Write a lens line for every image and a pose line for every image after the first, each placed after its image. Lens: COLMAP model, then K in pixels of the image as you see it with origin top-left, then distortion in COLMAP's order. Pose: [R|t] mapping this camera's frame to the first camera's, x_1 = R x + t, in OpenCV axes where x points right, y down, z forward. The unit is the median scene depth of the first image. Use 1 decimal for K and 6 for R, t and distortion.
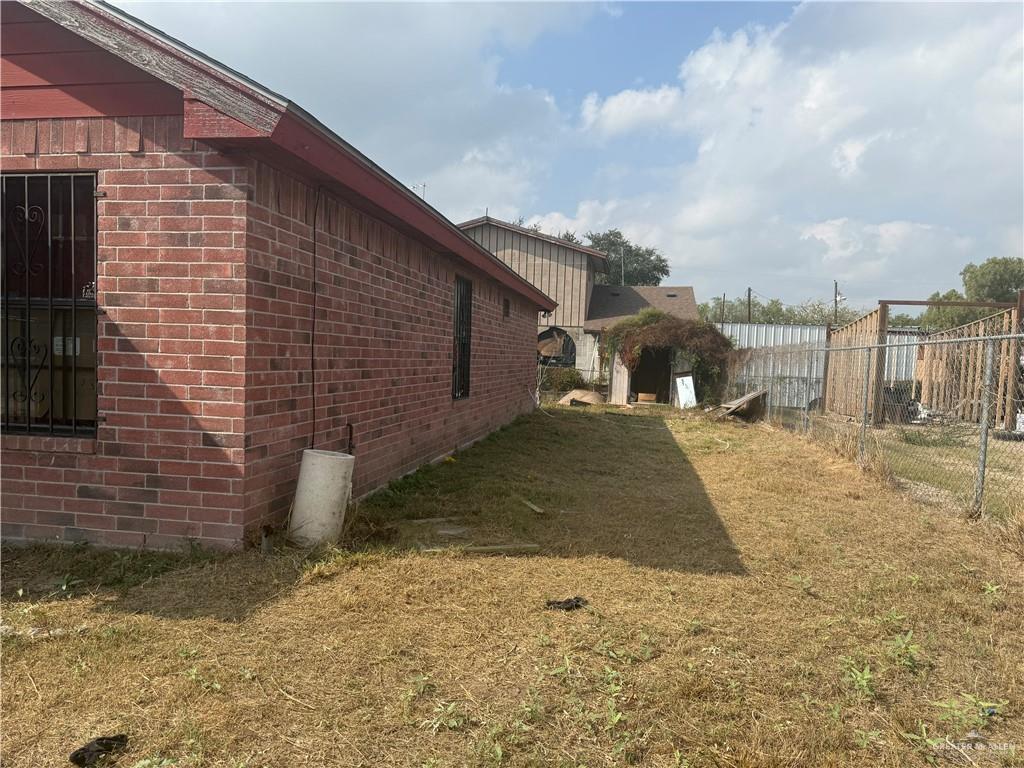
lens RADIAL K [[723.1, 0, 512.0], [0, 723.1, 384.0], [0, 0, 1]] dist [0.006674, 0.002991]
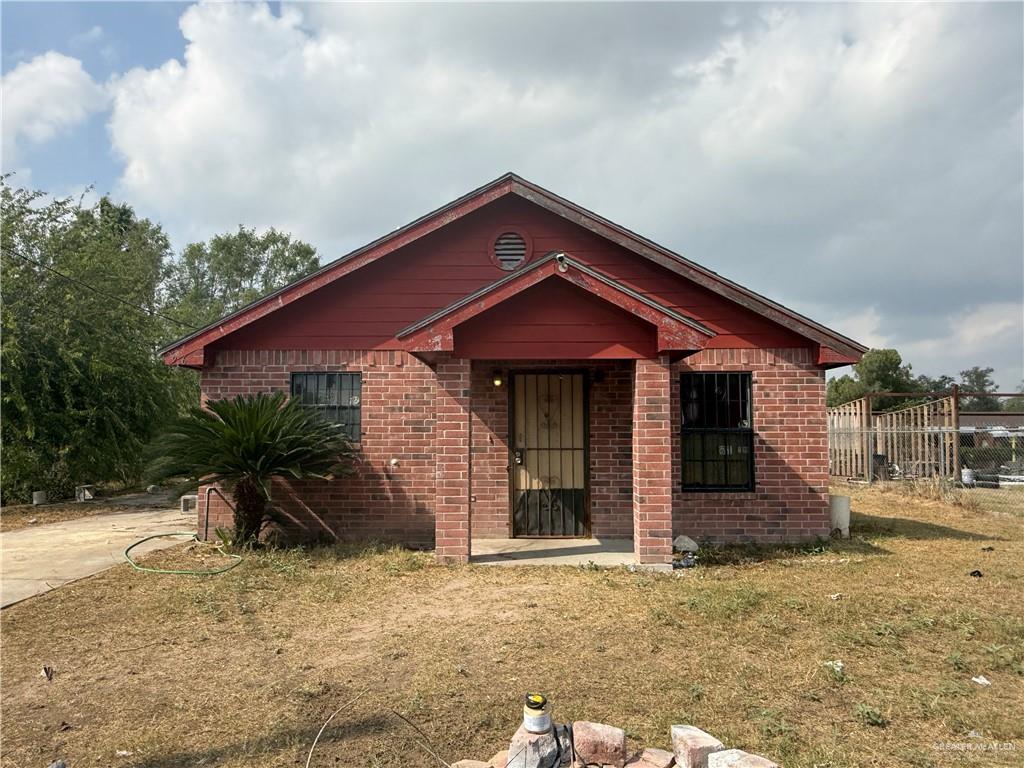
lens RADIAL K [[698.8, 0, 512.0], [0, 698.8, 384.0], [0, 0, 1]] dist [-0.002306, -0.000040]
pose [[0.986915, -0.022033, 0.159726, -1.642652], [0.039655, 0.993360, -0.107997, -0.051299], [-0.156286, 0.112917, 0.981236, -0.992378]]
